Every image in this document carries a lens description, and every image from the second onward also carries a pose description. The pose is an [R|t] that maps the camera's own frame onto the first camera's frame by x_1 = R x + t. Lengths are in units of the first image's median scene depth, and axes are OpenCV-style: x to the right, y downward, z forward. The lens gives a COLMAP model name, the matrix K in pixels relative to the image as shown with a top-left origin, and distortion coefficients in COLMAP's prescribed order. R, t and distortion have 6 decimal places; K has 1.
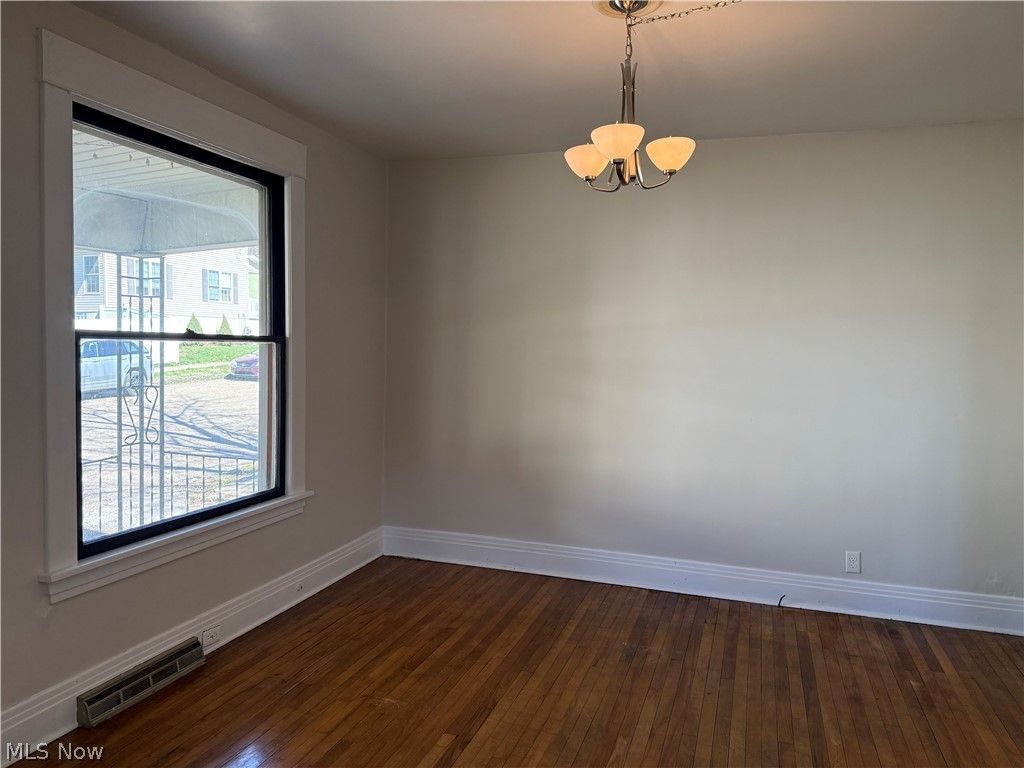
lens RADIAL K [[713.4, 0, 512.0], [0, 713.4, 384.0], [0, 0, 1]] dist [0.122488, -0.174927]
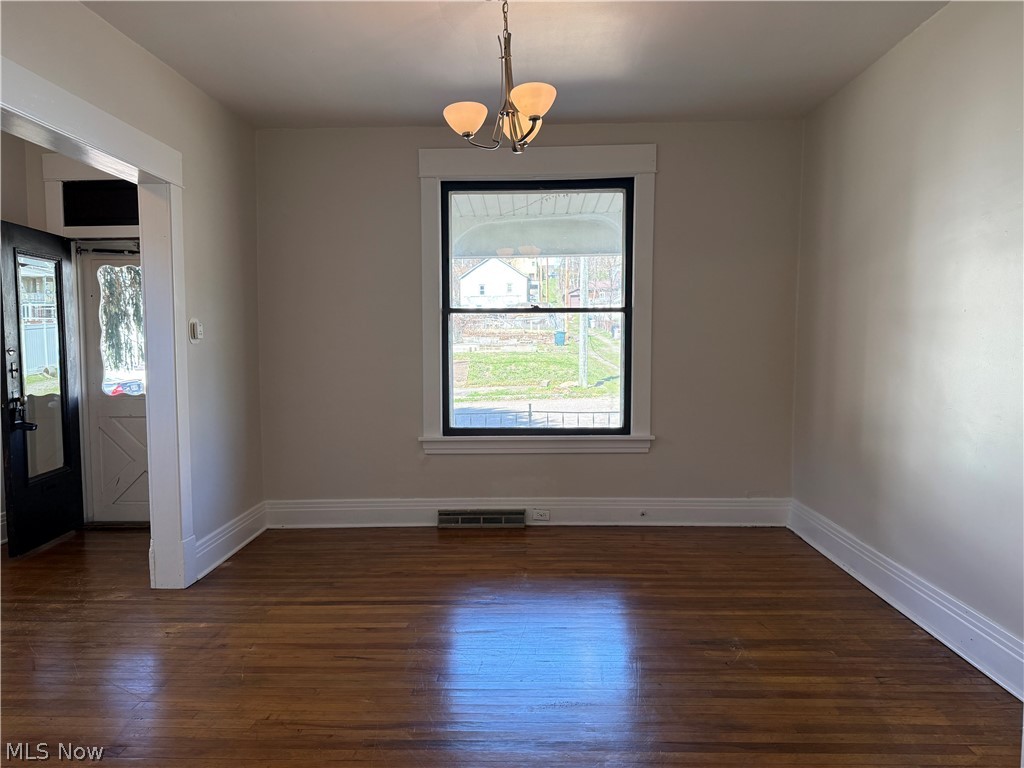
lens RADIAL K [[727.9, 0, 512.0], [0, 727.9, 384.0], [0, 0, 1]] dist [0.007997, -0.001685]
pose [[0.277573, 0.036501, -0.960011, 0.888160], [-0.039998, 0.998851, 0.026413, 0.045931], [0.959871, 0.031067, 0.278714, 0.492492]]
